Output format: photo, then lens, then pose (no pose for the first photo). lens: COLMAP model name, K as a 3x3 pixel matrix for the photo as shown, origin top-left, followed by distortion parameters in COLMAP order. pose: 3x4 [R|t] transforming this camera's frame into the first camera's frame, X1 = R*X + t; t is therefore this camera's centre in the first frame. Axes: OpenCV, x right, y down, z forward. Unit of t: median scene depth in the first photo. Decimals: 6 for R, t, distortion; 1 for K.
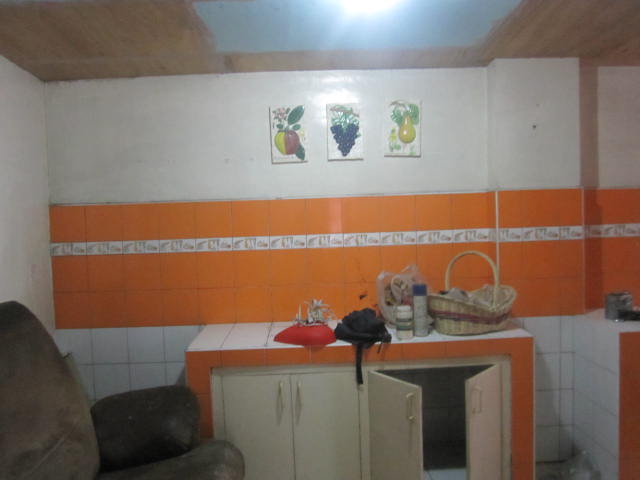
lens RADIAL K [[529.5, 0, 316.0], [0, 529.5, 240.7], [0, 0, 1]] dist [-0.060332, 0.015716]
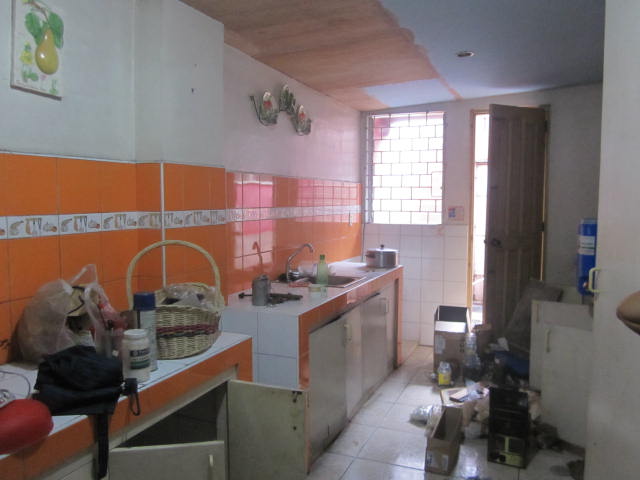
lens RADIAL K [[529.5, 0, 316.0], [0, 529.5, 240.7], [0, 0, 1]] dist [-0.060332, 0.015716]
pose [[0.413046, -0.034714, 0.910048, -0.270732], [0.030805, 0.999234, 0.024135, 0.008312], [-0.910189, 0.018065, 0.413799, 0.474559]]
